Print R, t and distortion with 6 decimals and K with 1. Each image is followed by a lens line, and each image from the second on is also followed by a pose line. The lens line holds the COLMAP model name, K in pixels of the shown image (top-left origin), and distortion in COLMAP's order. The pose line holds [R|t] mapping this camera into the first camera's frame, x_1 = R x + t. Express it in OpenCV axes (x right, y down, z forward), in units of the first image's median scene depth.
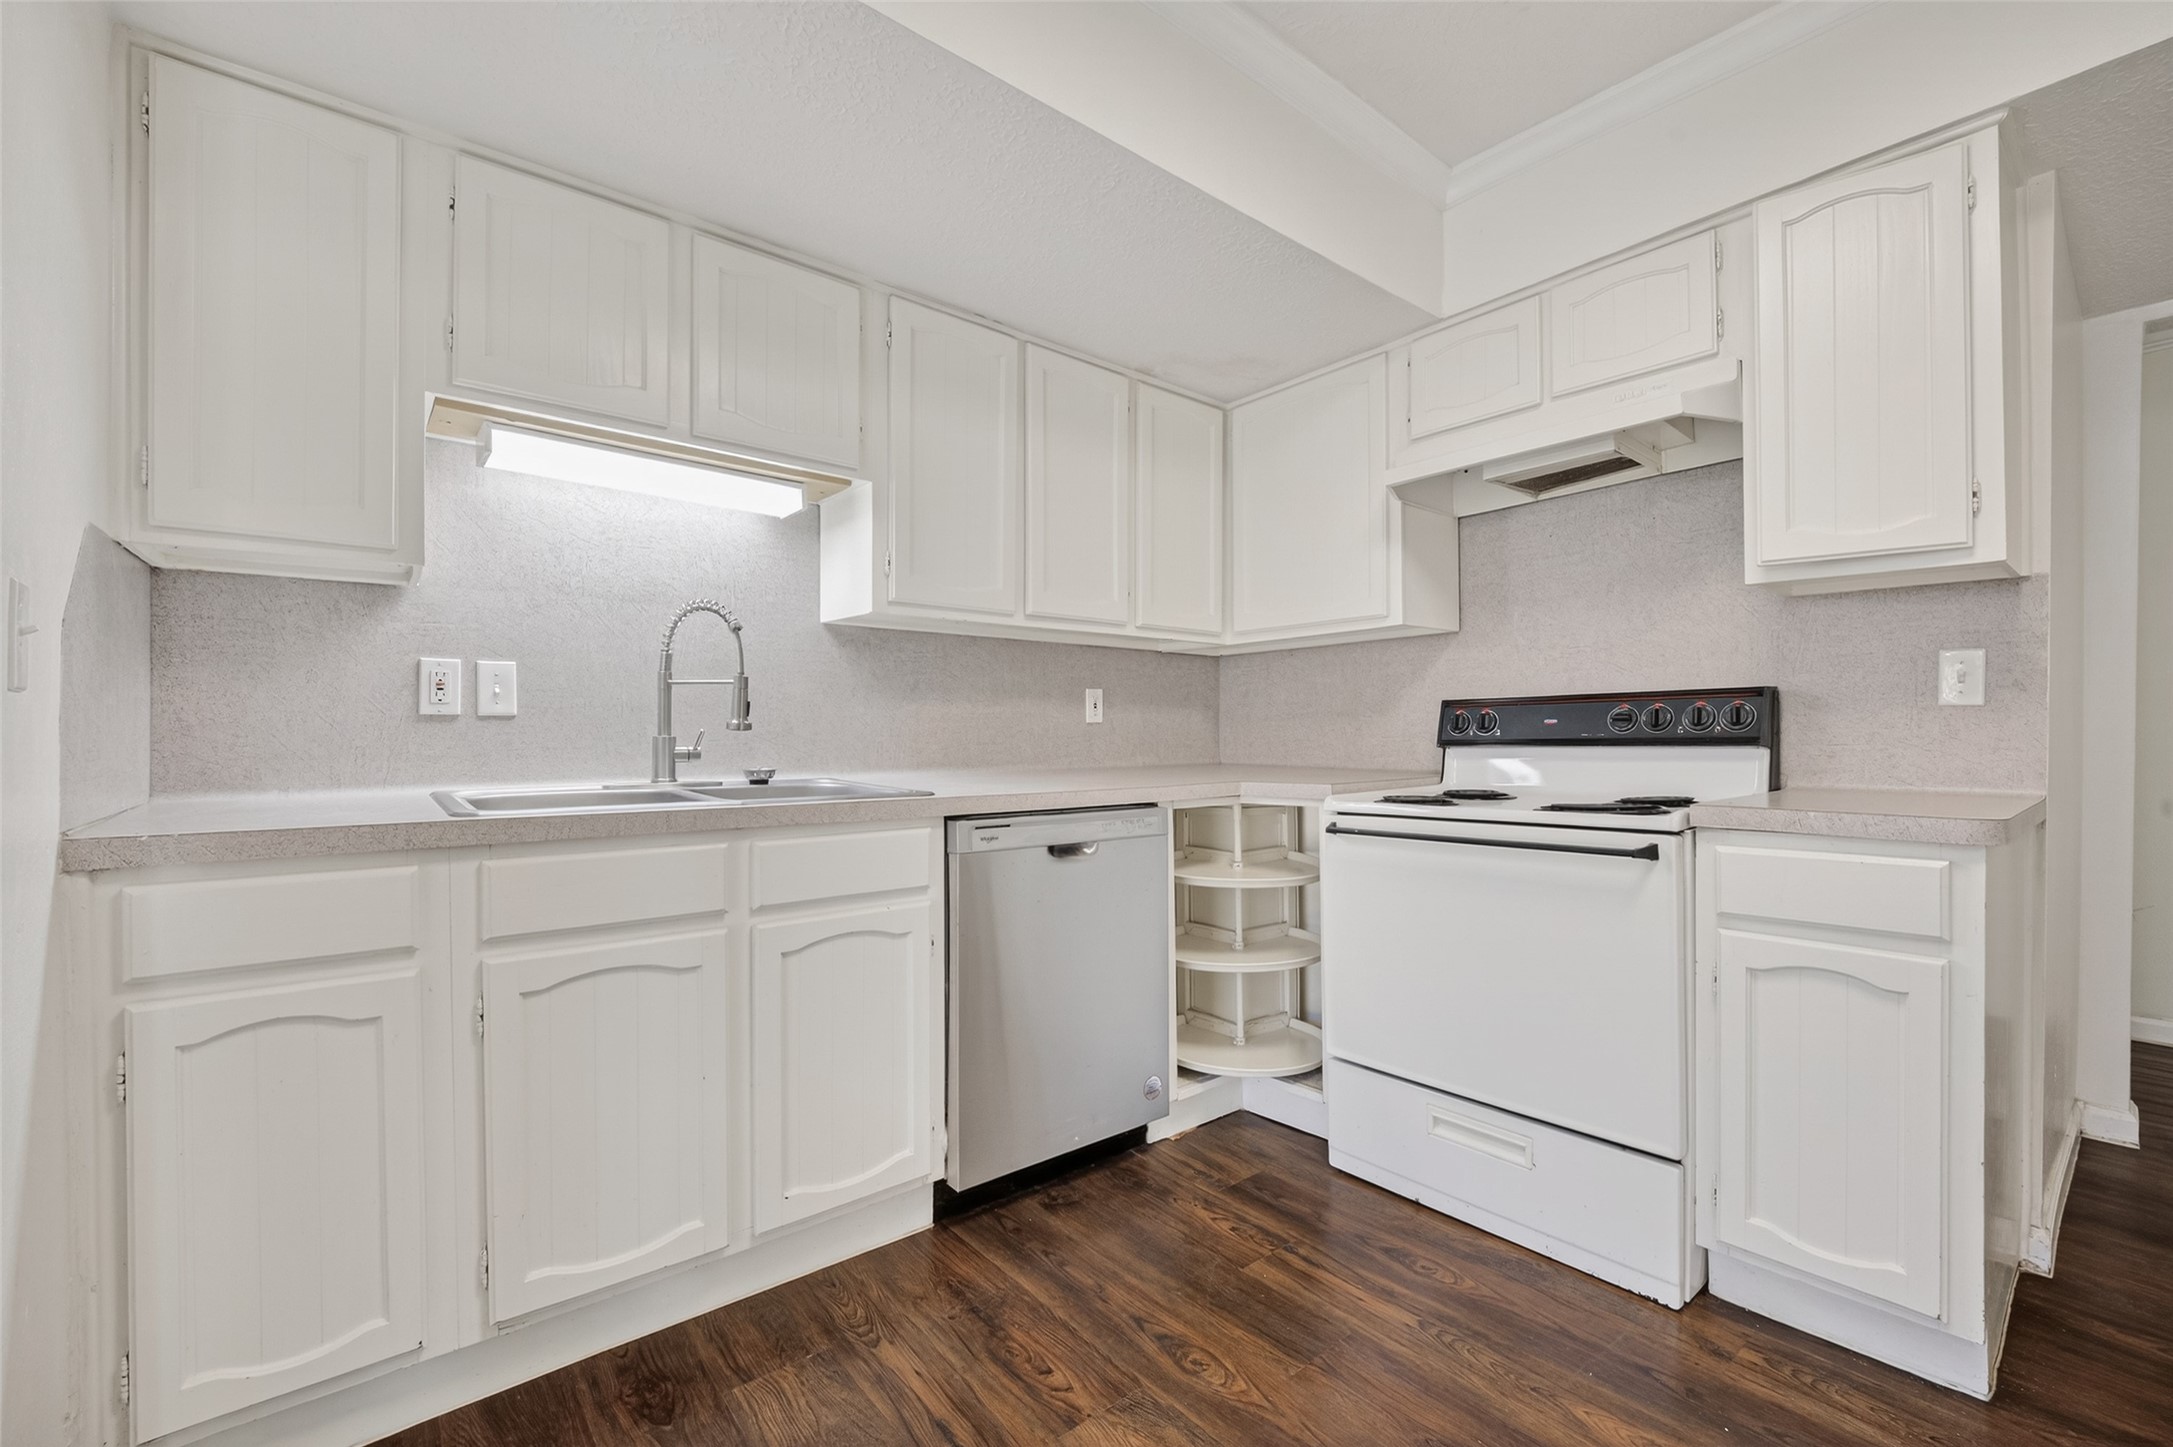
lens RADIAL K [[898.1, 0, 1074.5], [0, 898.1, 733.9], [0, 0, 1]] dist [0.050618, -0.037764]
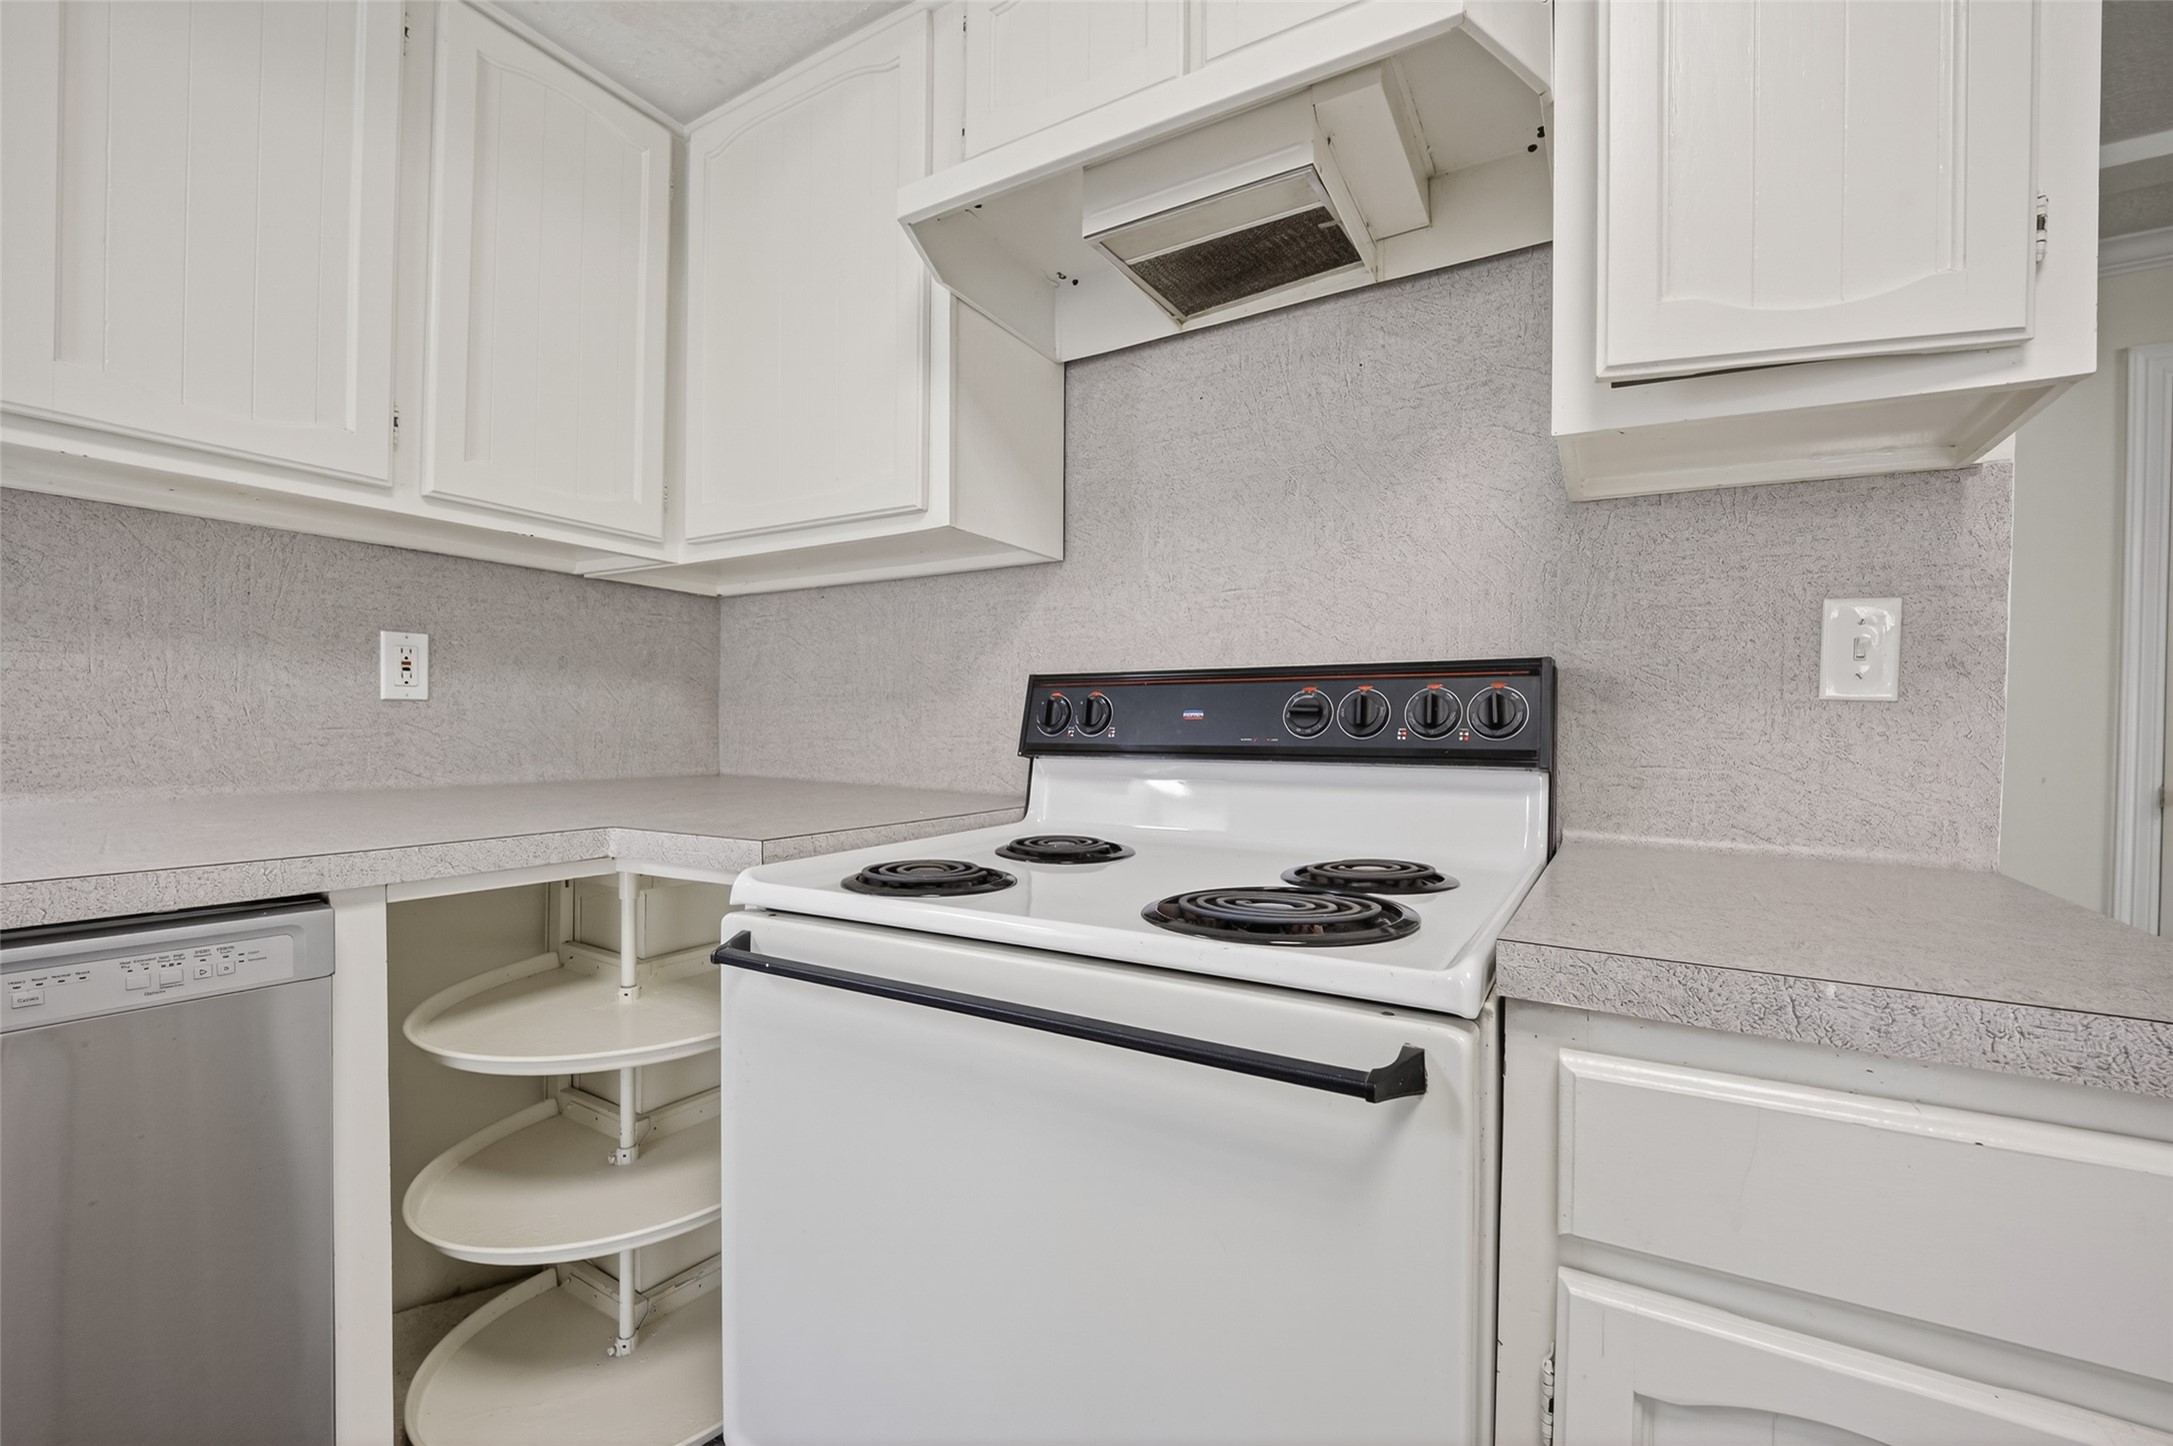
lens RADIAL K [[898.1, 0, 1074.5], [0, 898.1, 733.4], [0, 0, 1]] dist [0.050618, -0.037764]
pose [[0.944816, 0.015068, 0.327255, 0.272937], [-0.018408, 0.999805, 0.007111, -0.005102], [-0.327084, -0.012743, 0.944909, 0.499331]]
